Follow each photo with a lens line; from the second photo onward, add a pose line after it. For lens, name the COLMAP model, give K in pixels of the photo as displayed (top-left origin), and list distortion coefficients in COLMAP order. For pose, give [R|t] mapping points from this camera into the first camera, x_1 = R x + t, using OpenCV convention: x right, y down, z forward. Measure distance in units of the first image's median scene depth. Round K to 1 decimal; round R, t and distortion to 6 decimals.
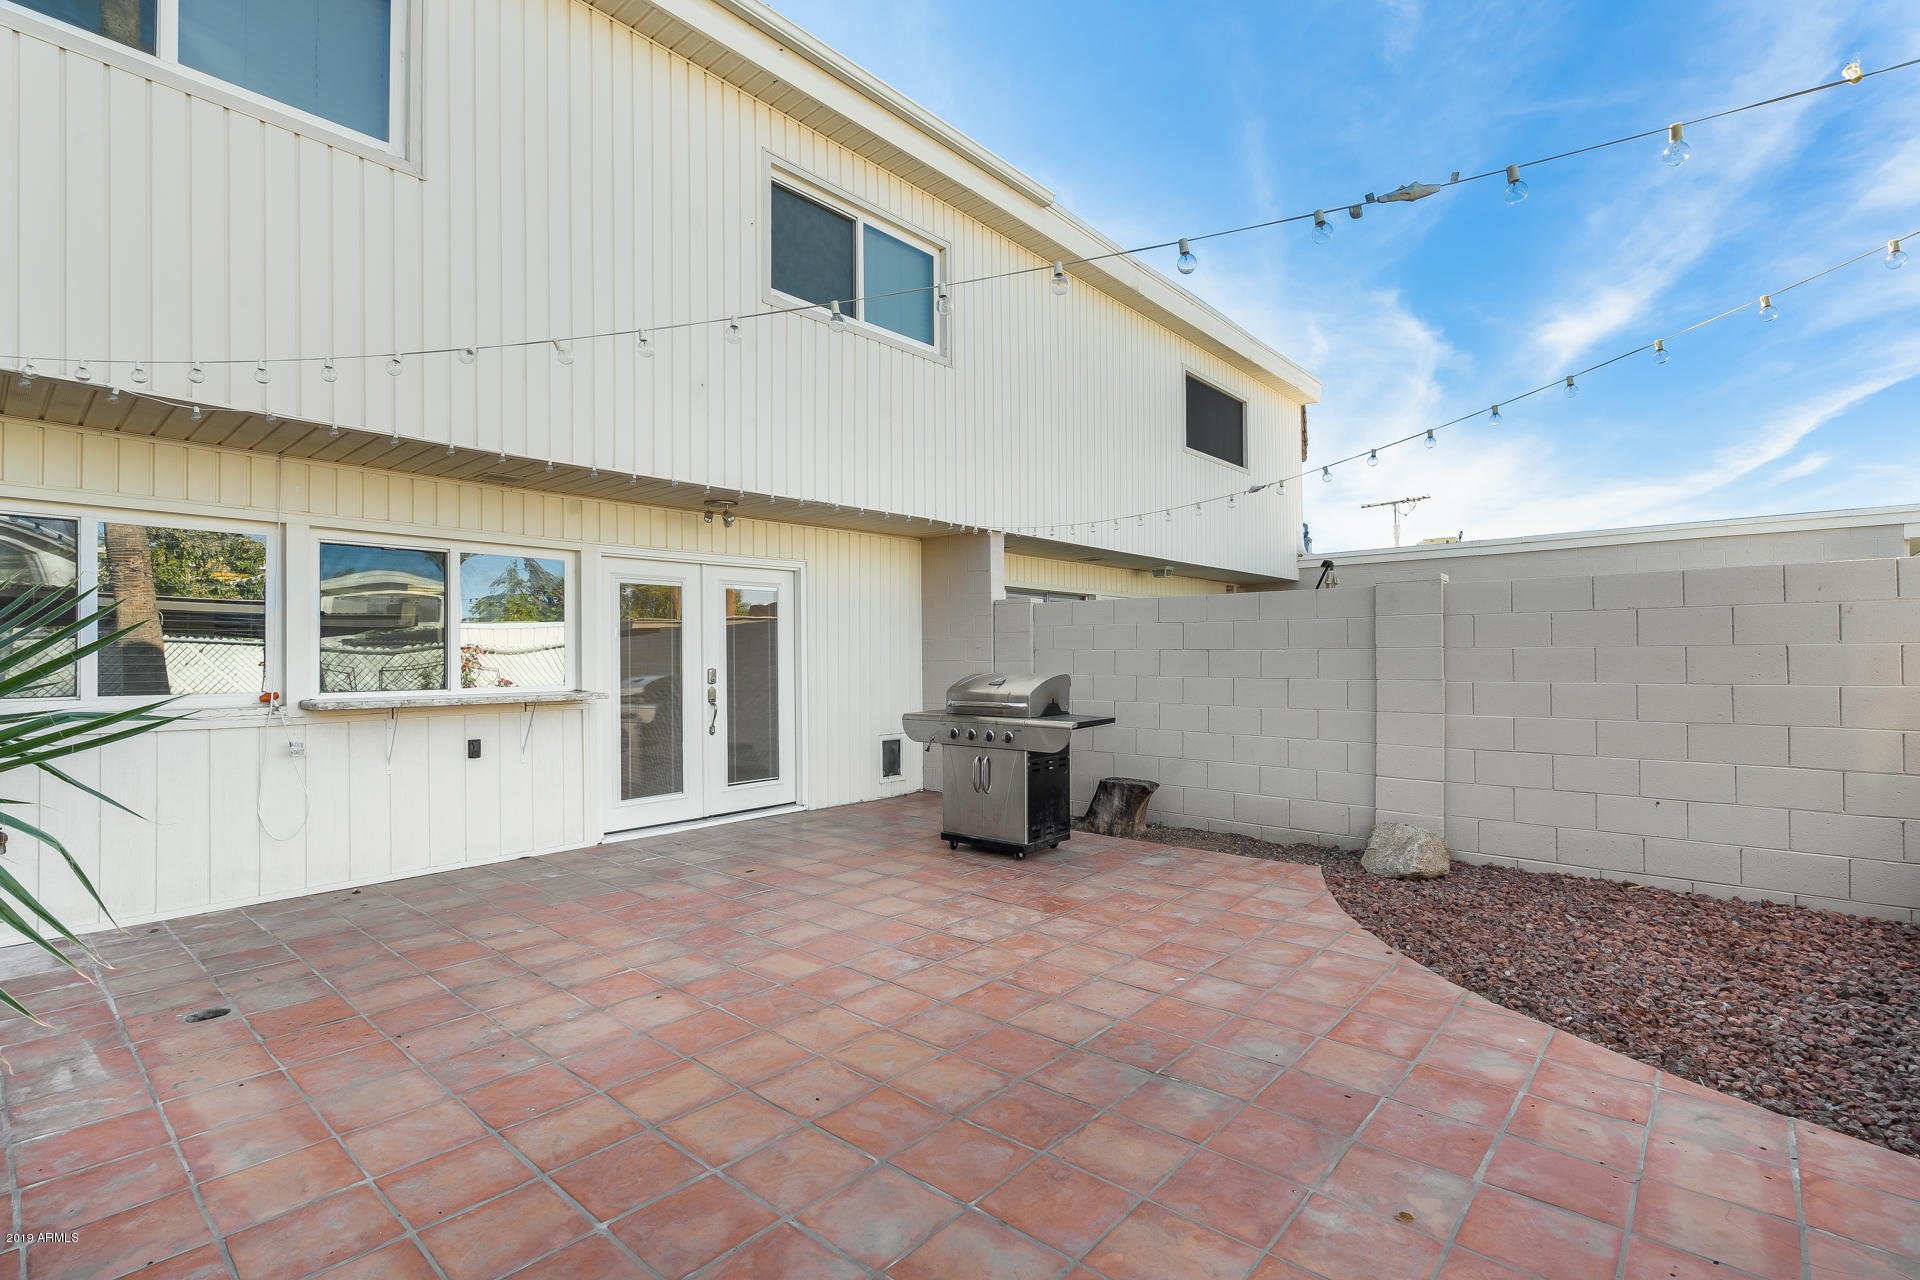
lens RADIAL K [[904.2, 0, 967.4], [0, 904.2, 645.9], [0, 0, 1]] dist [-0.002868, 0.000222]
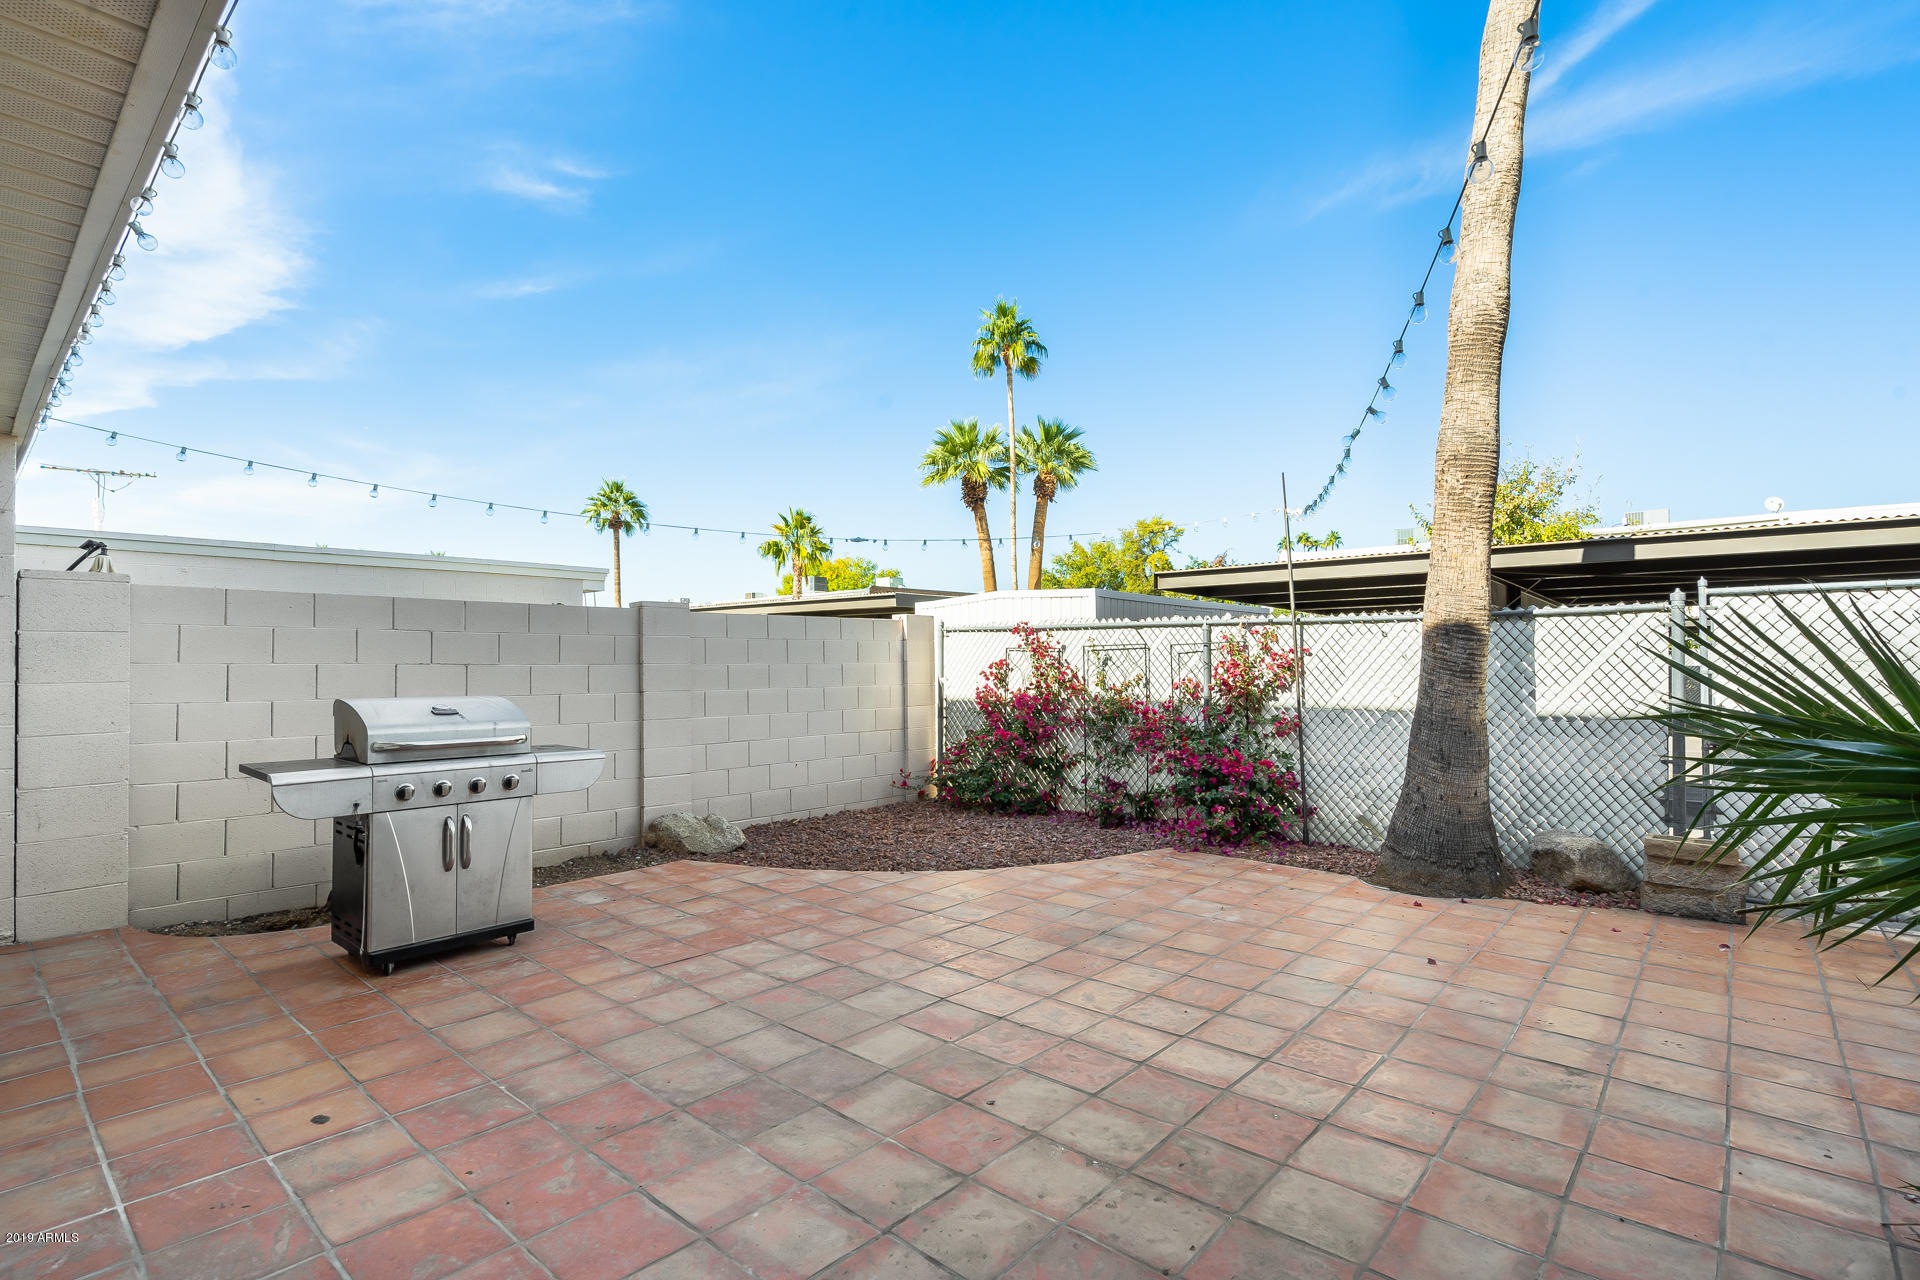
lens RADIAL K [[904.2, 0, 967.4], [0, 904.2, 645.9], [0, 0, 1]] dist [-0.002868, 0.000222]
pose [[-0.020031, 0.026521, 0.999448, -0.898654], [-0.013452, 0.999550, -0.026793, 0.006264], [-0.999709, -0.013981, -0.019666, 0.817082]]
